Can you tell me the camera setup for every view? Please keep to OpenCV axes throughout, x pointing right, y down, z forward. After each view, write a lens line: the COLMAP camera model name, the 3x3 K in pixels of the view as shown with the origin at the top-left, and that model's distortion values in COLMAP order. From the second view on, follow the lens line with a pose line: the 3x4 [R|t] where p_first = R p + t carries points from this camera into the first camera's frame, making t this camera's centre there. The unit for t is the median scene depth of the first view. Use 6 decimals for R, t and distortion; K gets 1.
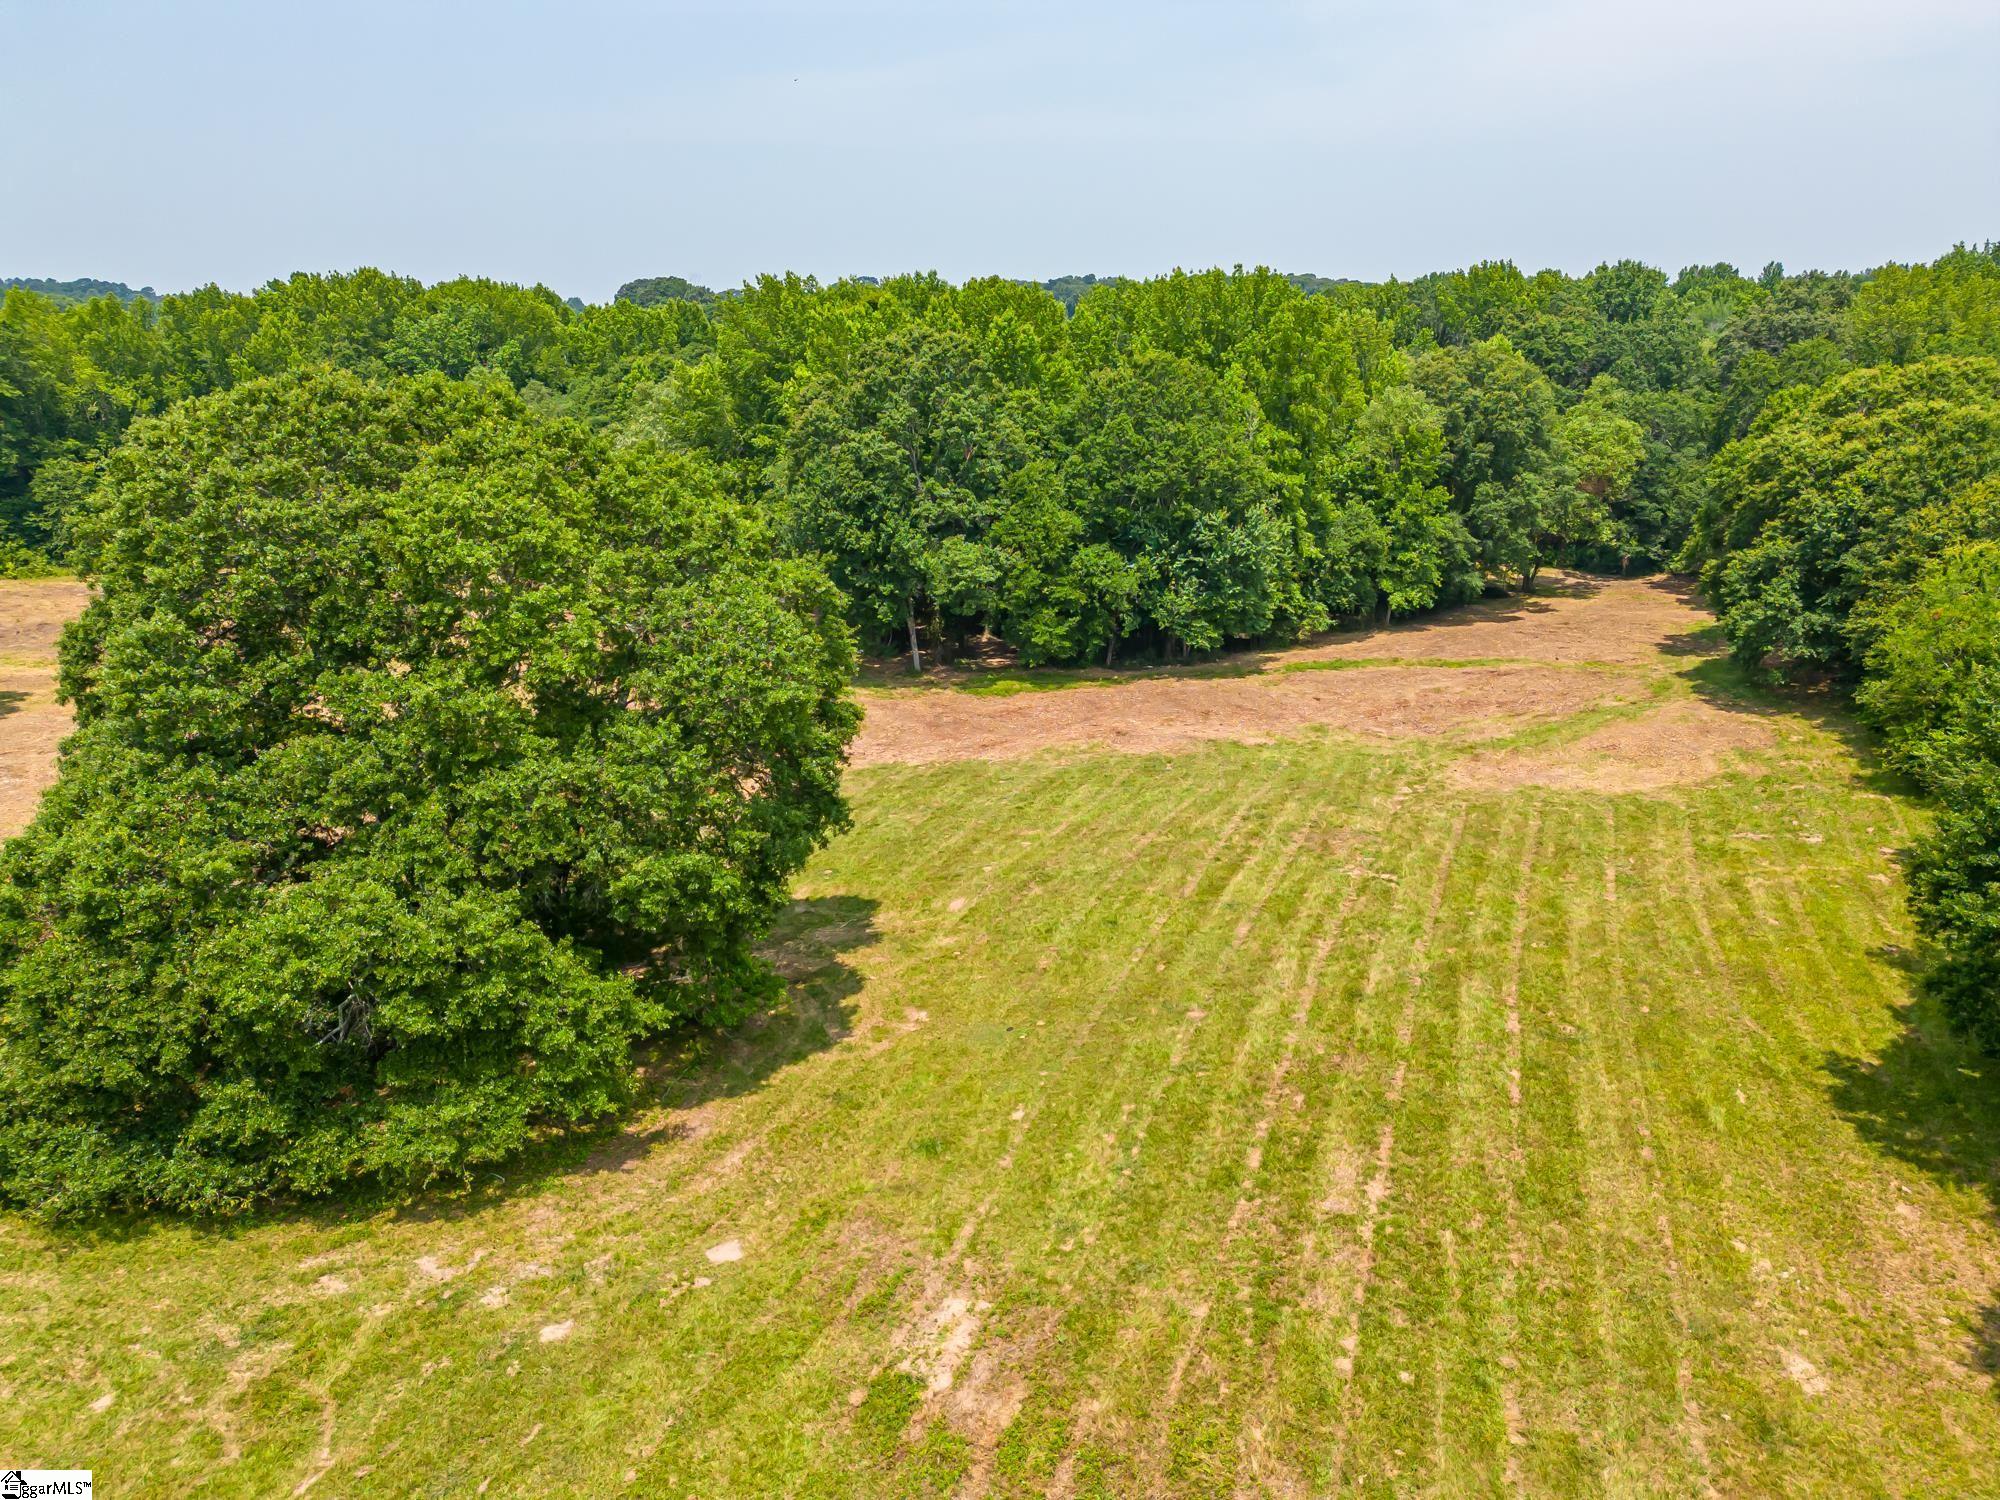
lens RADIAL K [[1420.0, 0, 1001.7], [0, 1420.0, 748.0], [0, 0, 1]] dist [0.091781, -0.060006]
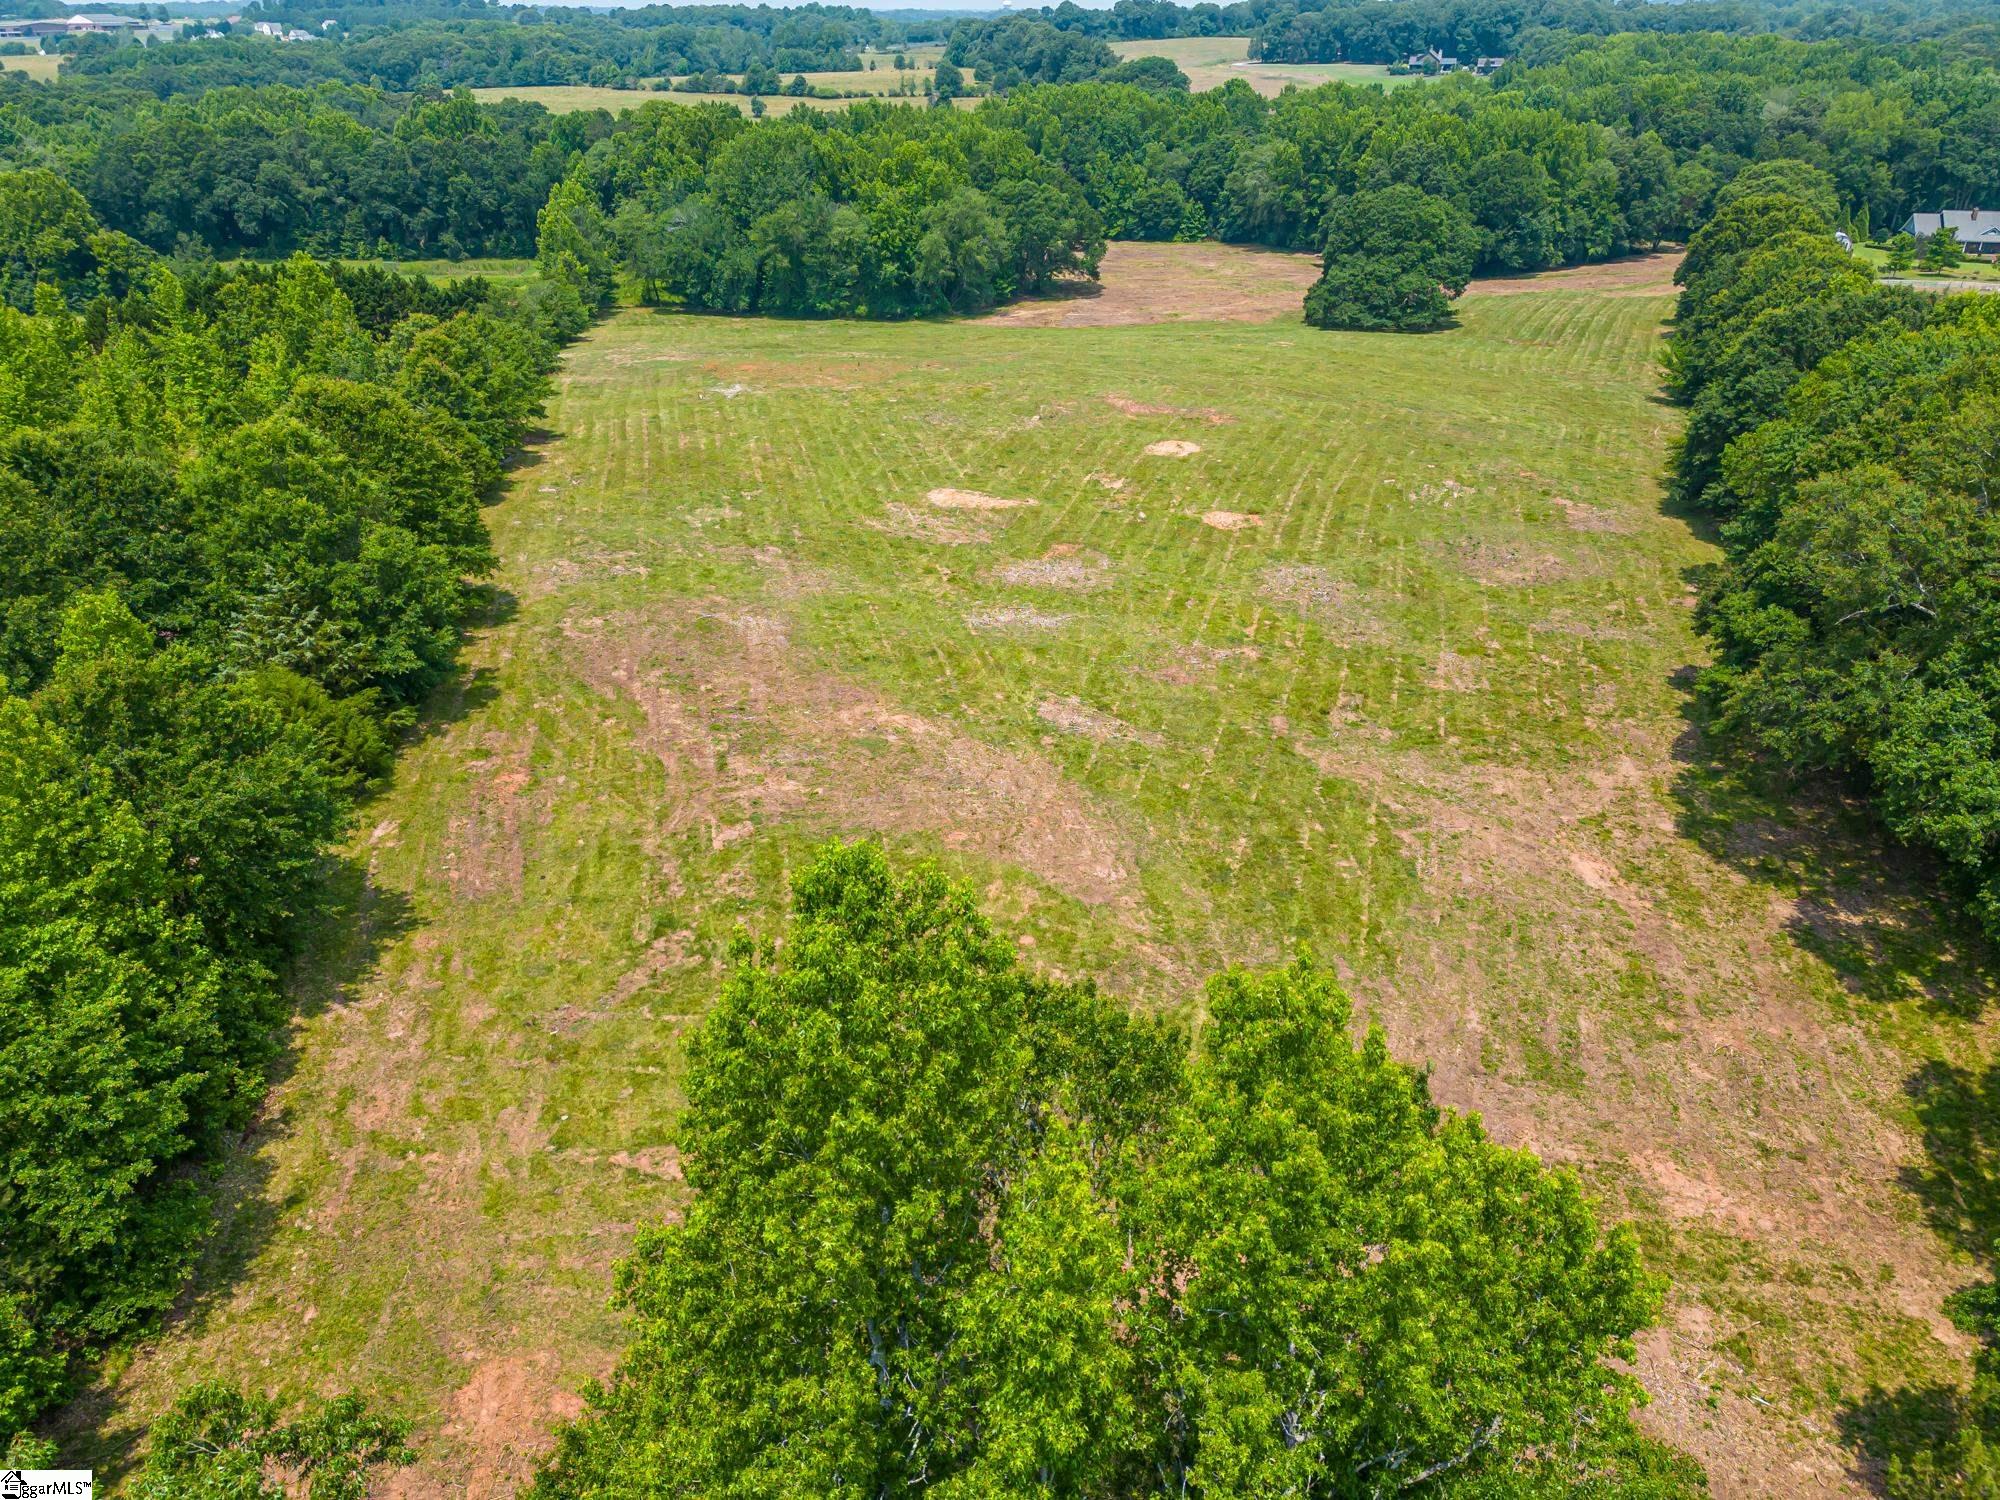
lens RADIAL K [[1420.0, 0, 999.5], [0, 1420.0, 755.8], [0, 0, 1]] dist [0.091781, -0.060006]
pose [[0.994467, 0.045267, -0.094793, -0.477474], [-0.026146, 0.980654, 0.193998, 0.299942], [0.101741, -0.190446, 0.976411, -1.762299]]
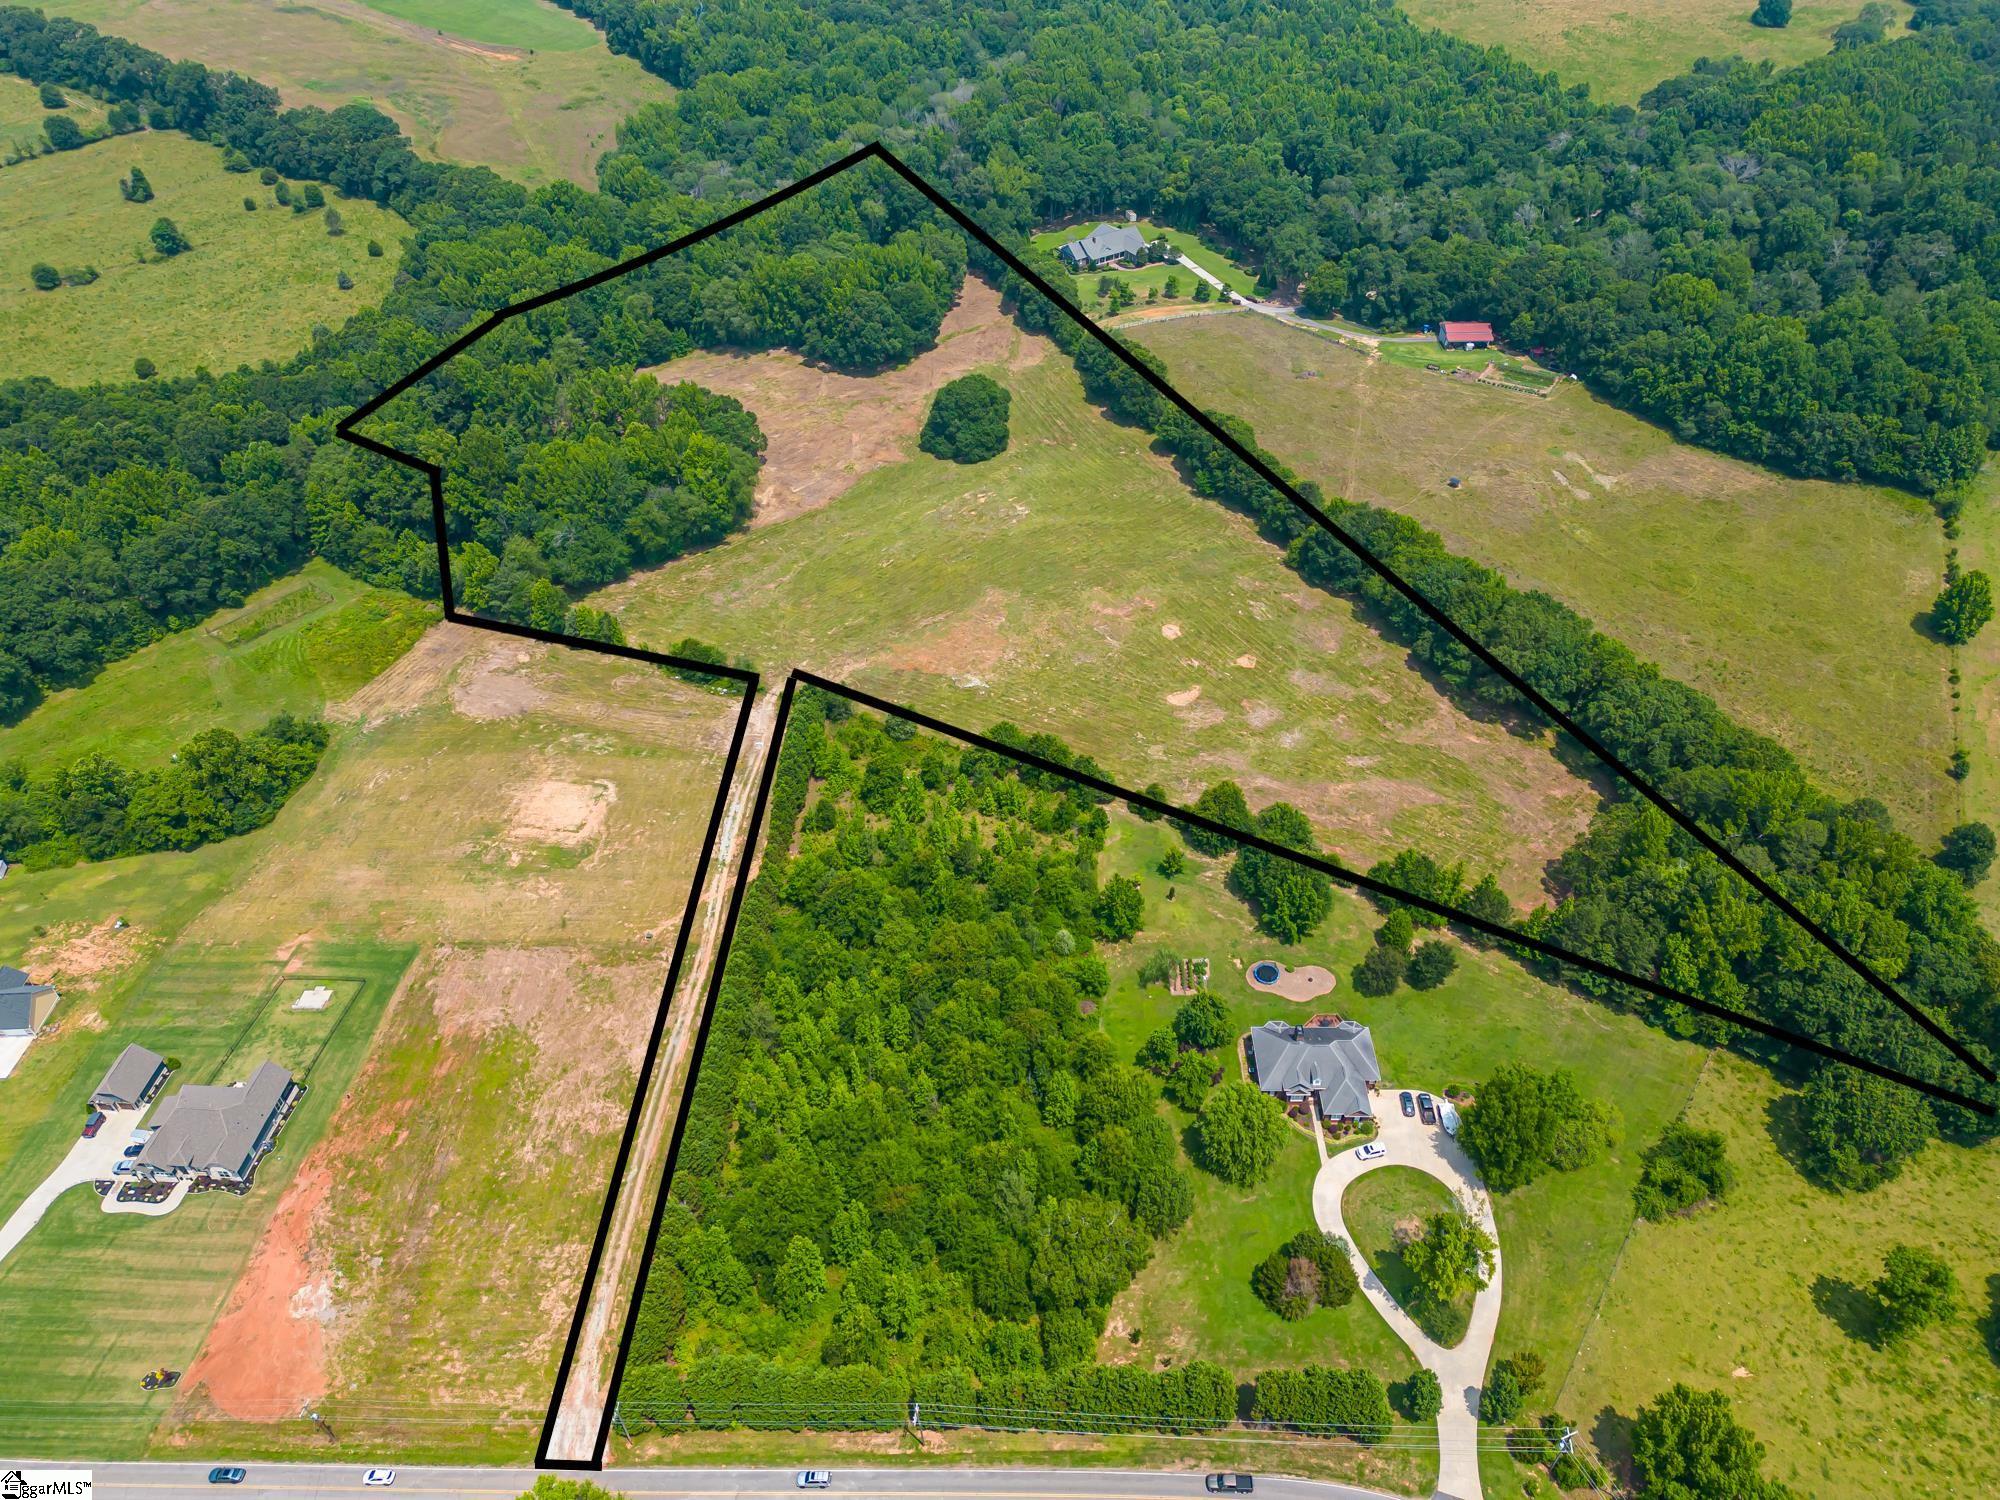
lens RADIAL K [[1420.0, 0, 990.9], [0, 1420.0, 764.6], [0, 0, 1]] dist [0.091781, -0.060006]
pose [[0.749827, -0.457757, 0.477721, -2.298869], [0.208312, 0.848646, 0.486217, -1.017964], [-0.627985, -0.265064, 0.731694, -2.589389]]
